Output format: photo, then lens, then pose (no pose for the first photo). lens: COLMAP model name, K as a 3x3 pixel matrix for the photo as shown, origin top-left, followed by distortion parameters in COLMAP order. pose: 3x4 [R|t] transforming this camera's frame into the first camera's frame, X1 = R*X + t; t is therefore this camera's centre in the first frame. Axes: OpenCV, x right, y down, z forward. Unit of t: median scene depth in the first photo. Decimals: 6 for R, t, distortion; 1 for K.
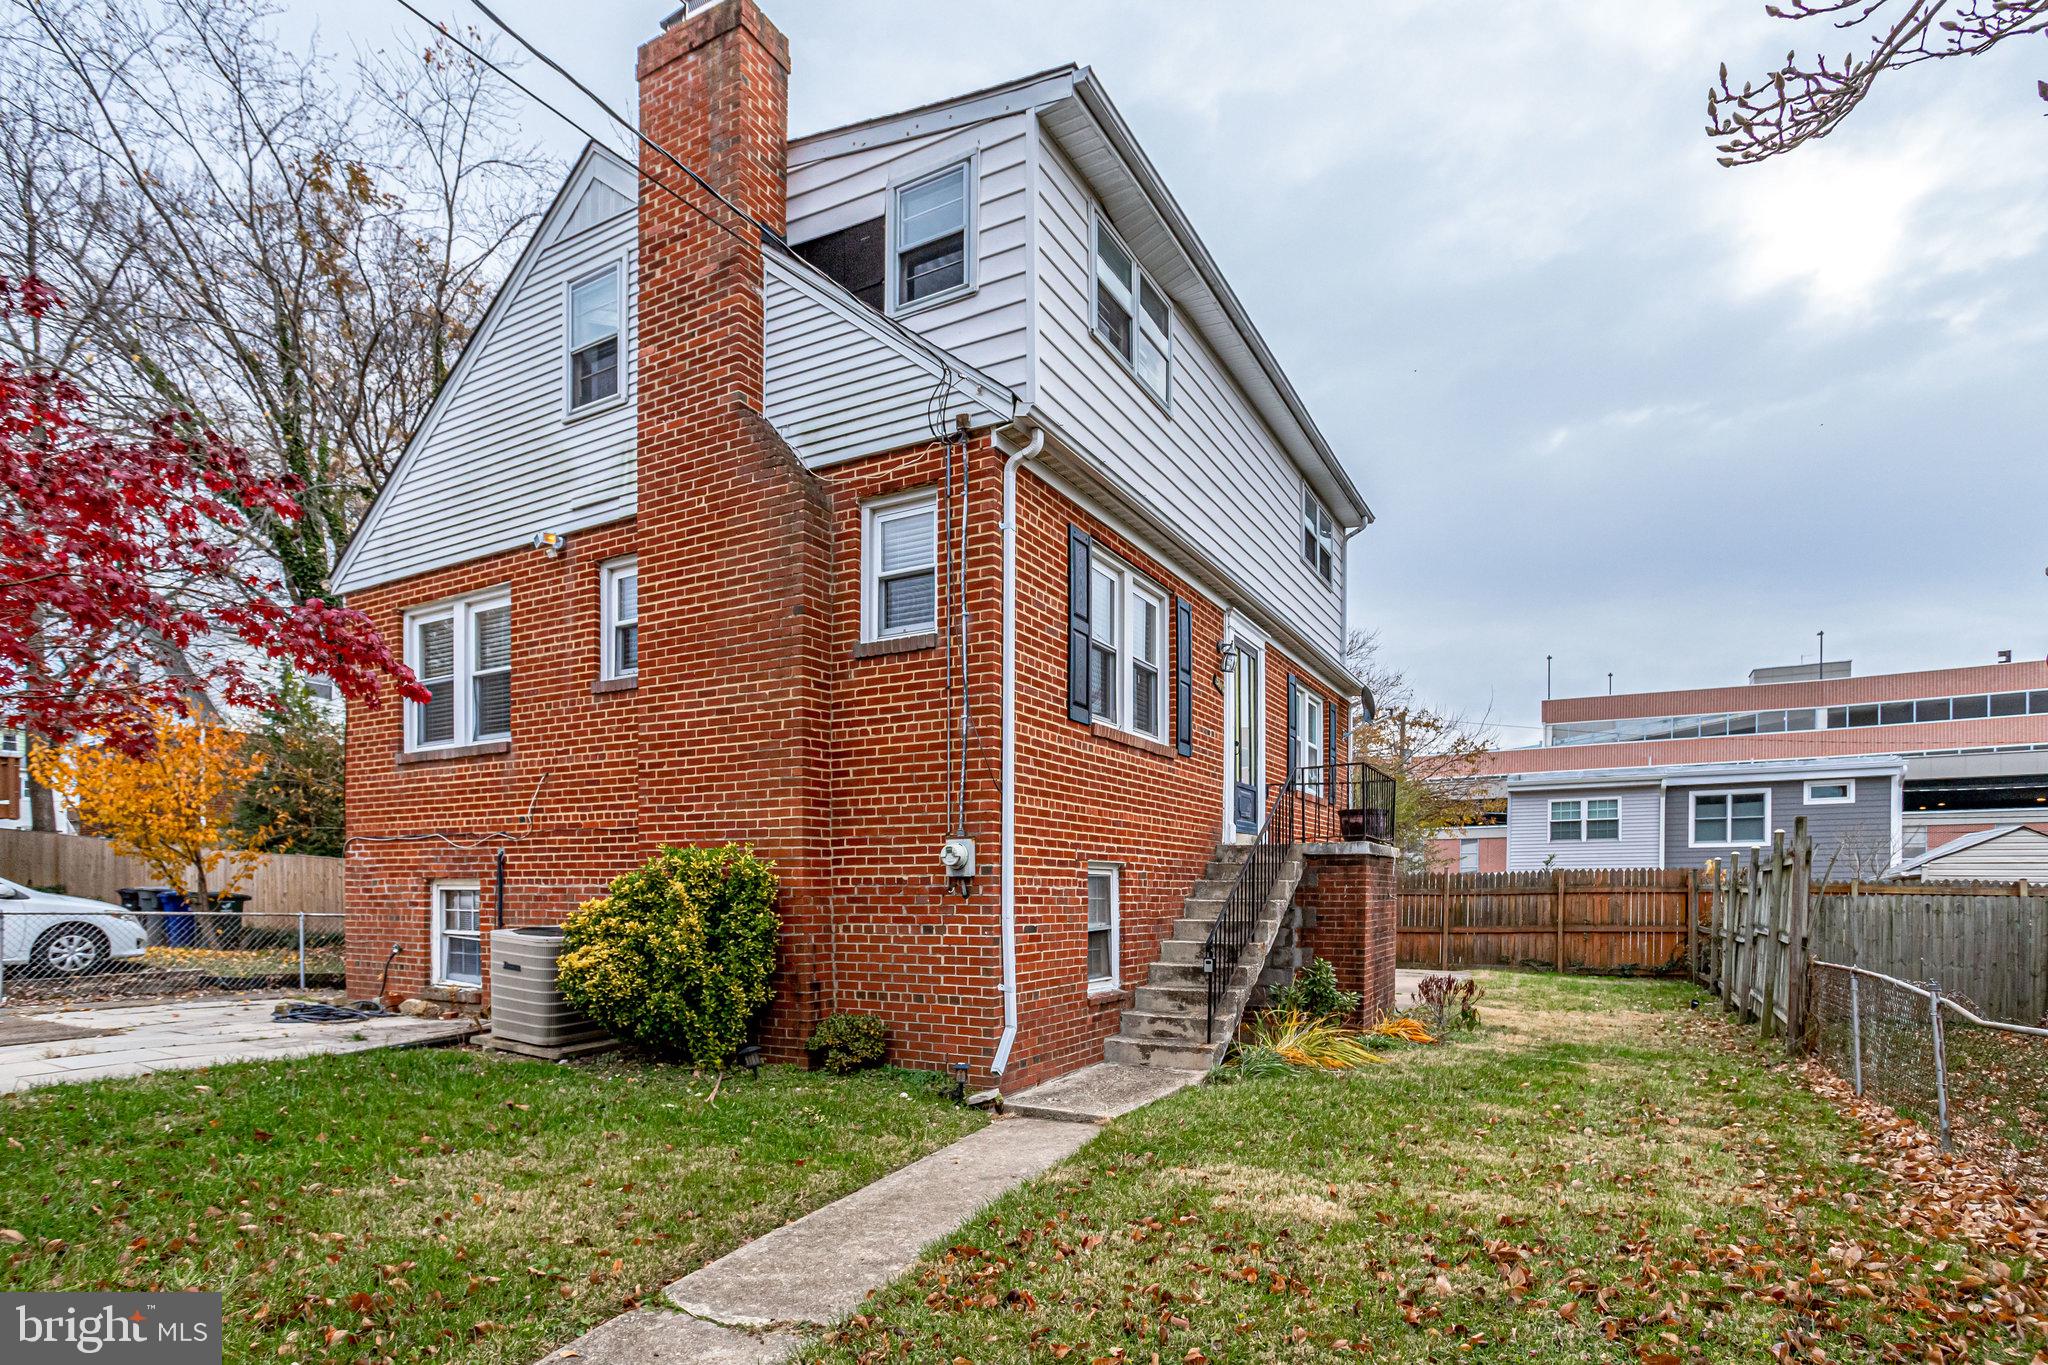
lens RADIAL K [[1045.1, 0, 1041.7], [0, 1045.1, 940.9], [0, 0, 1]] dist [-0.042077, 0.017407]
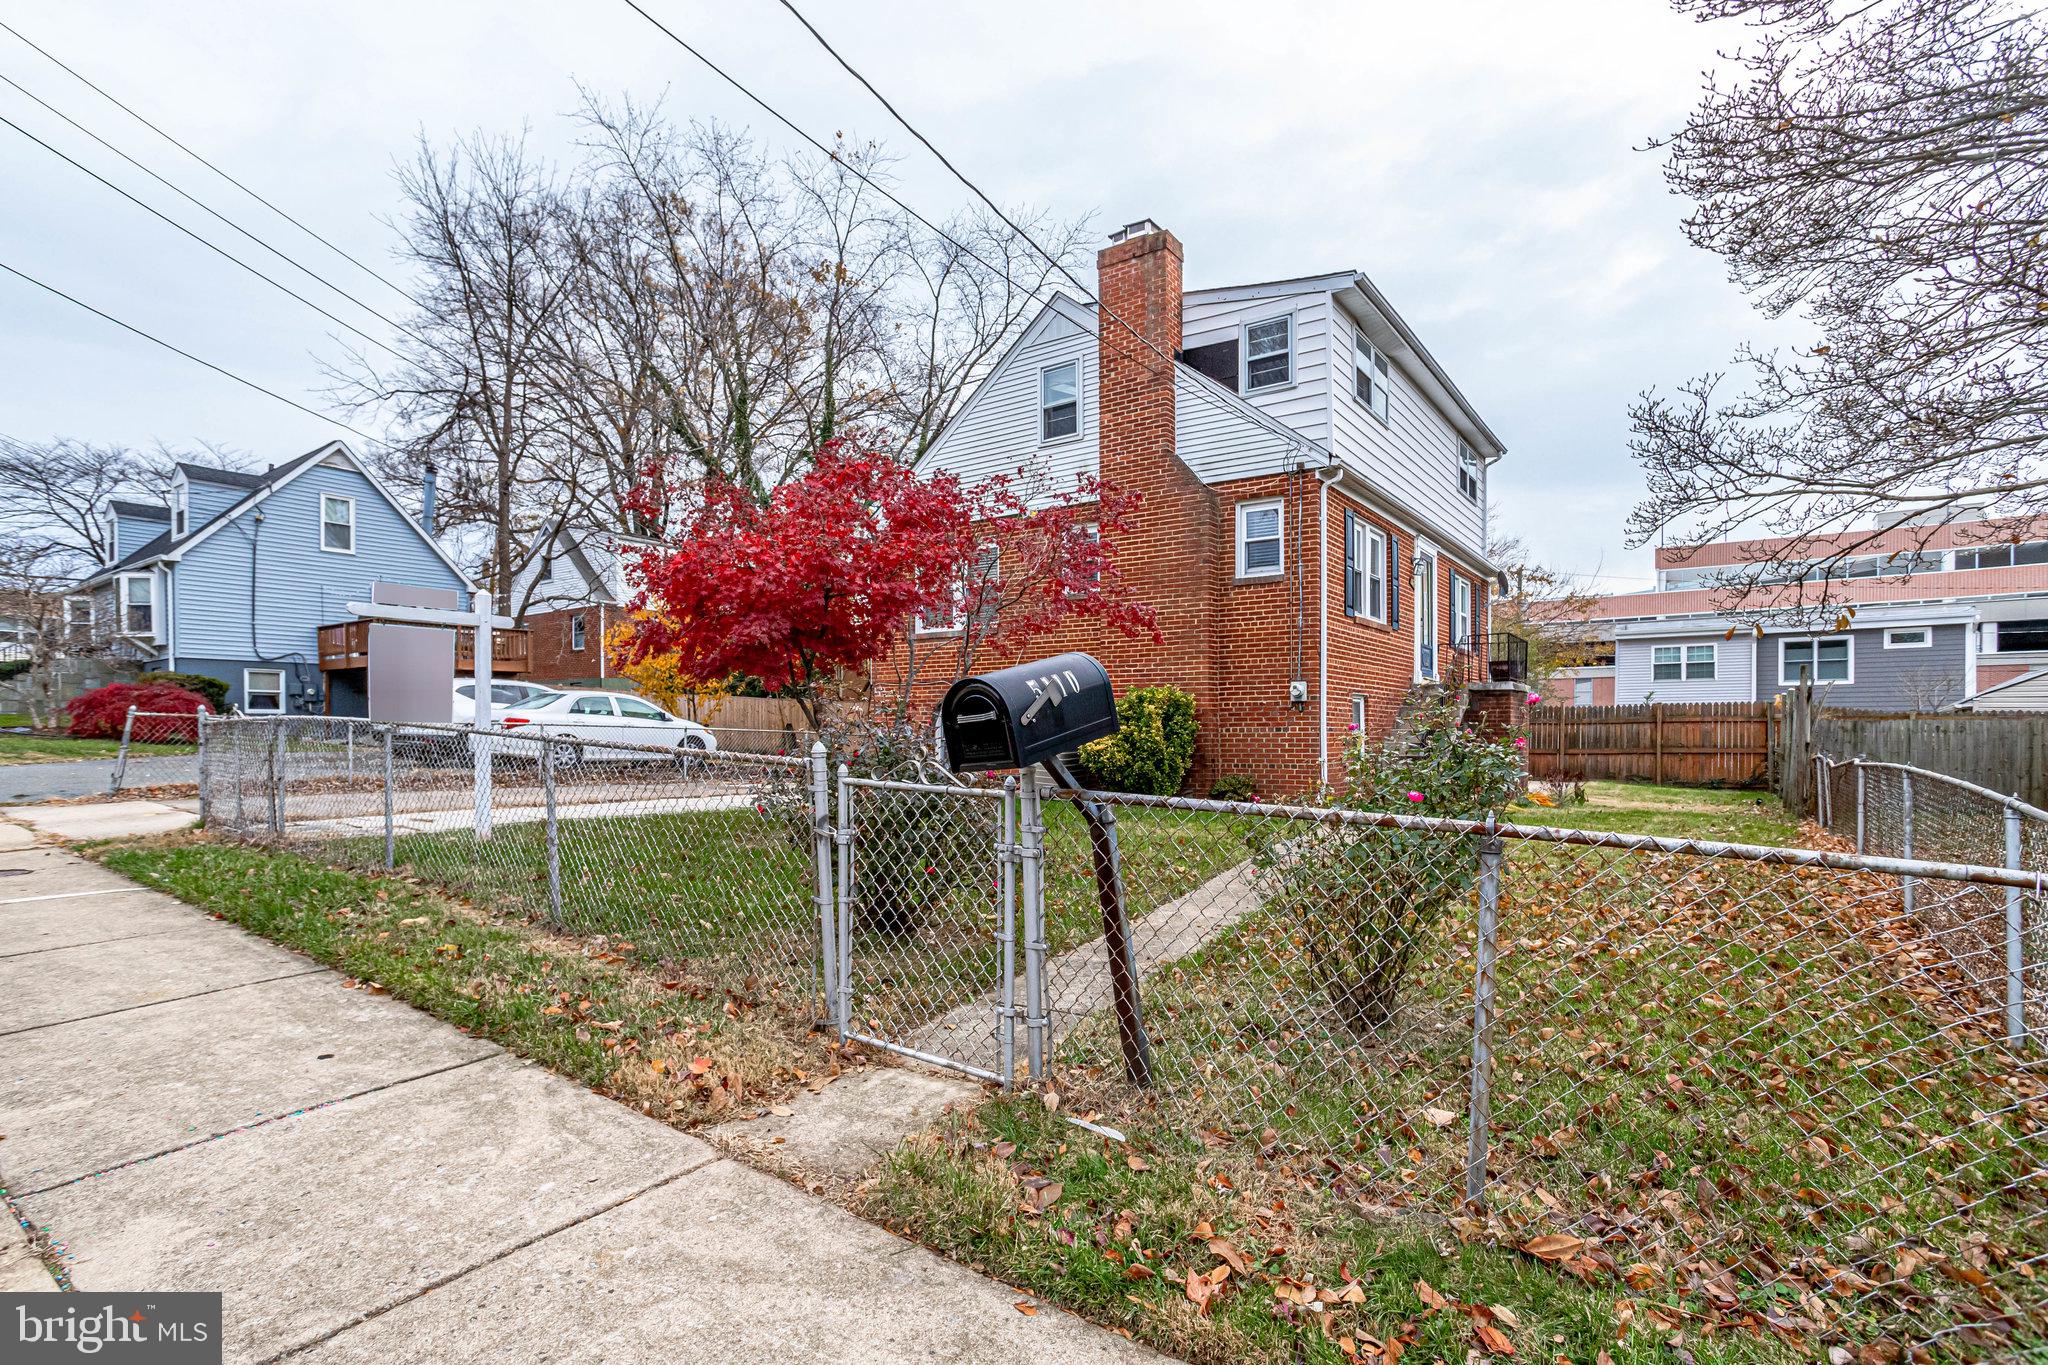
lens RADIAL K [[992.8, 0, 1011.8], [0, 992.8, 744.4], [0, 0, 1]] dist [-0.032880, 0.011055]
pose [[0.990721, 0.005950, -0.135778, -0.237253], [-0.010273, 0.999462, -0.031163, 0.054087], [0.135520, 0.032269, 0.990249, -0.586200]]
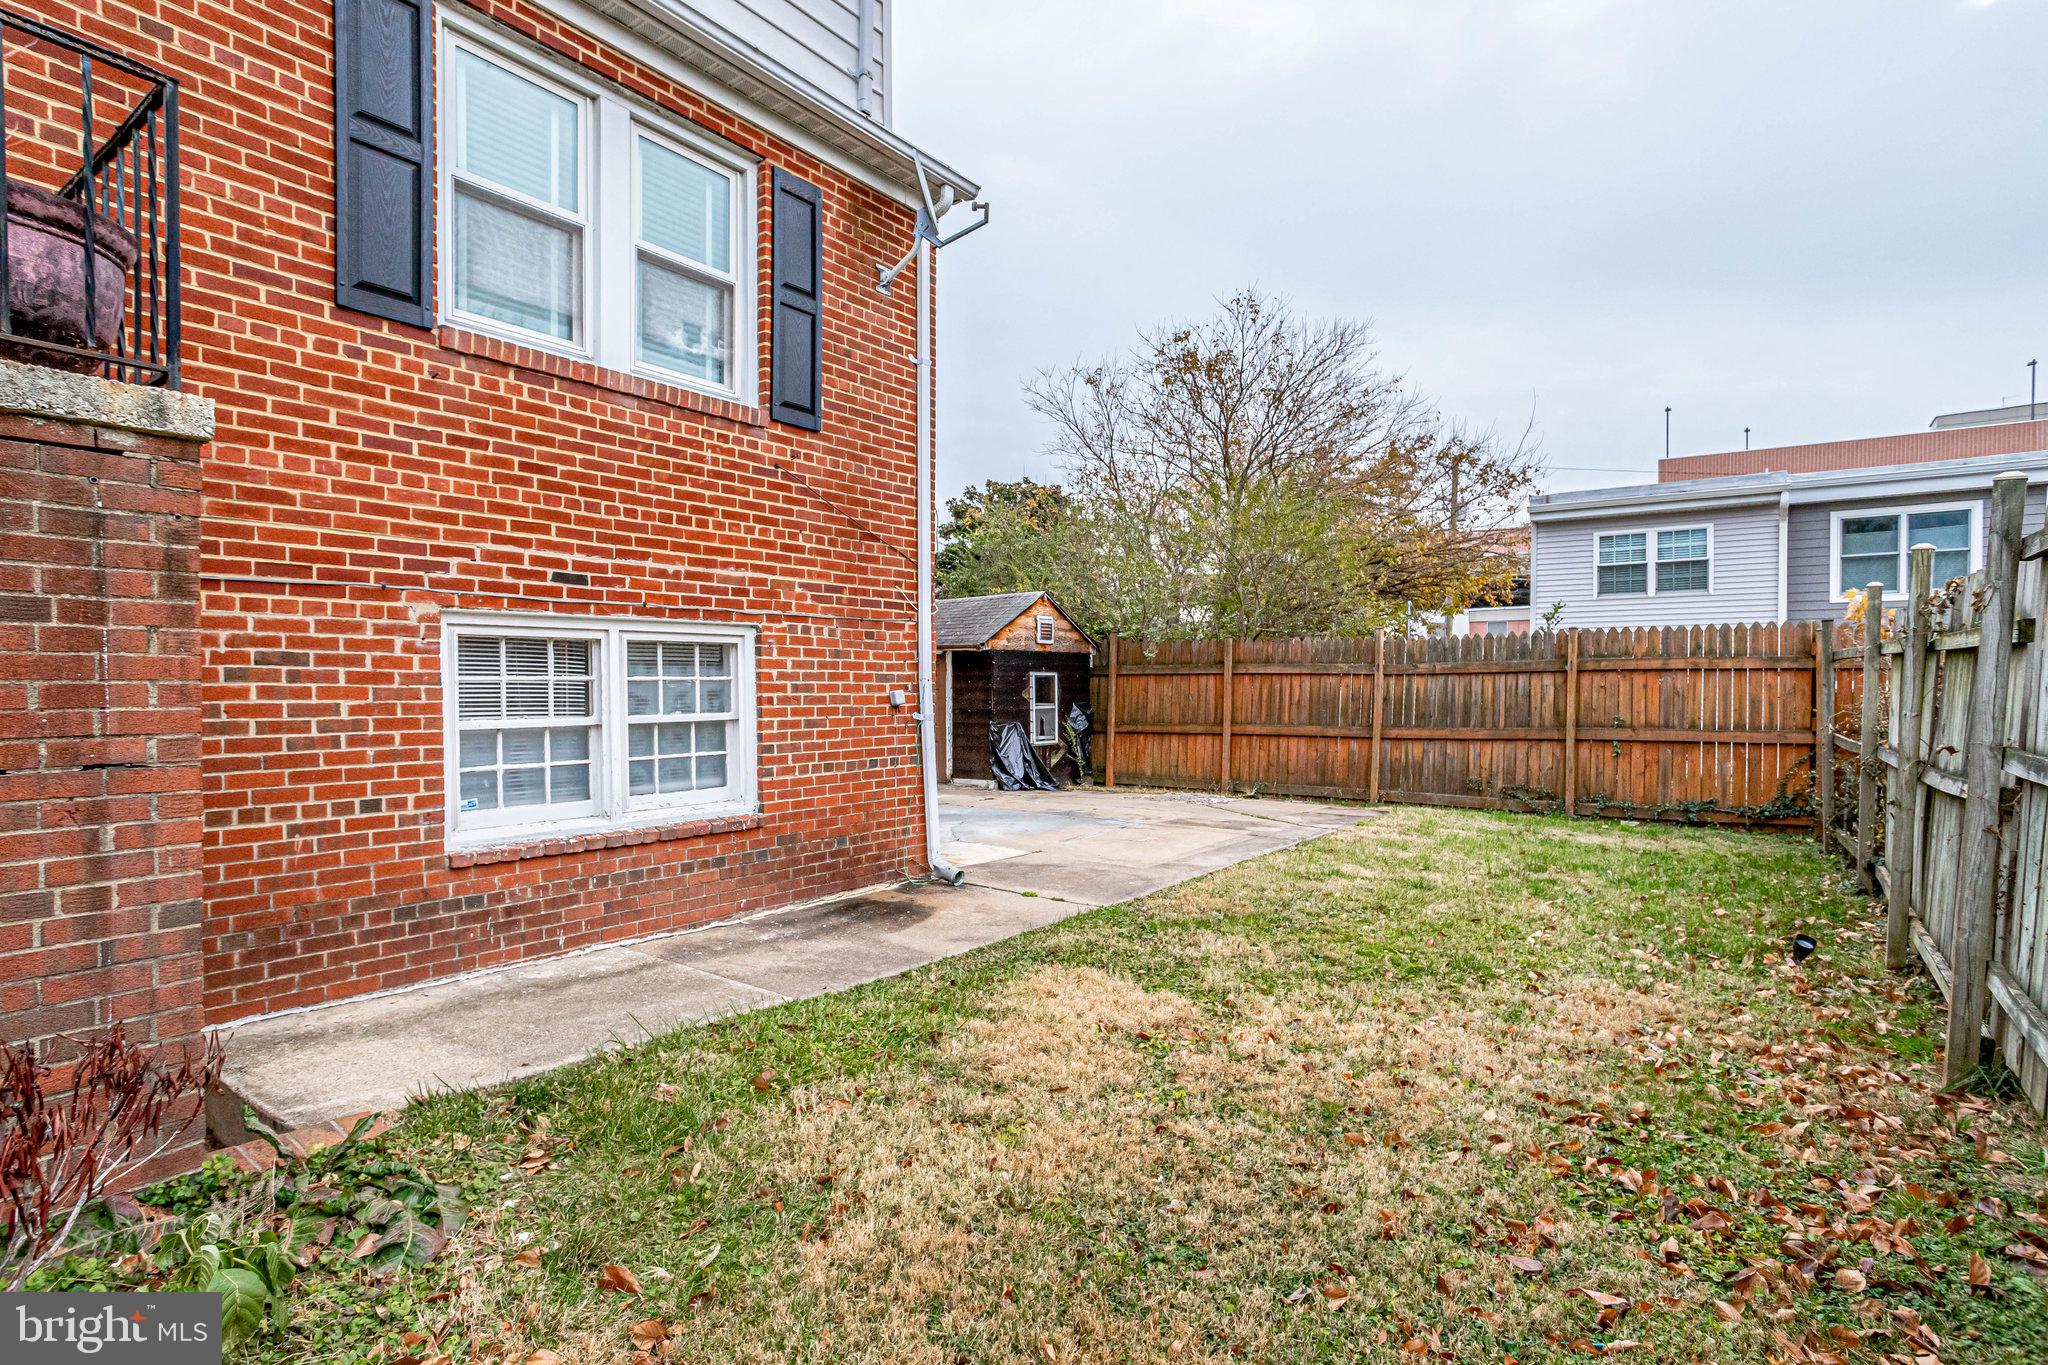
lens RADIAL K [[1025.8, 0, 1032.3], [0, 1025.8, 698.4], [0, 0, 1]] dist [-0.053124, 0.036717]
pose [[0.991915, 0.006975, -0.126716, 0.581735], [-0.010912, 0.999478, -0.030402, -0.023215], [0.126438, 0.031539, 0.991473, 0.866445]]
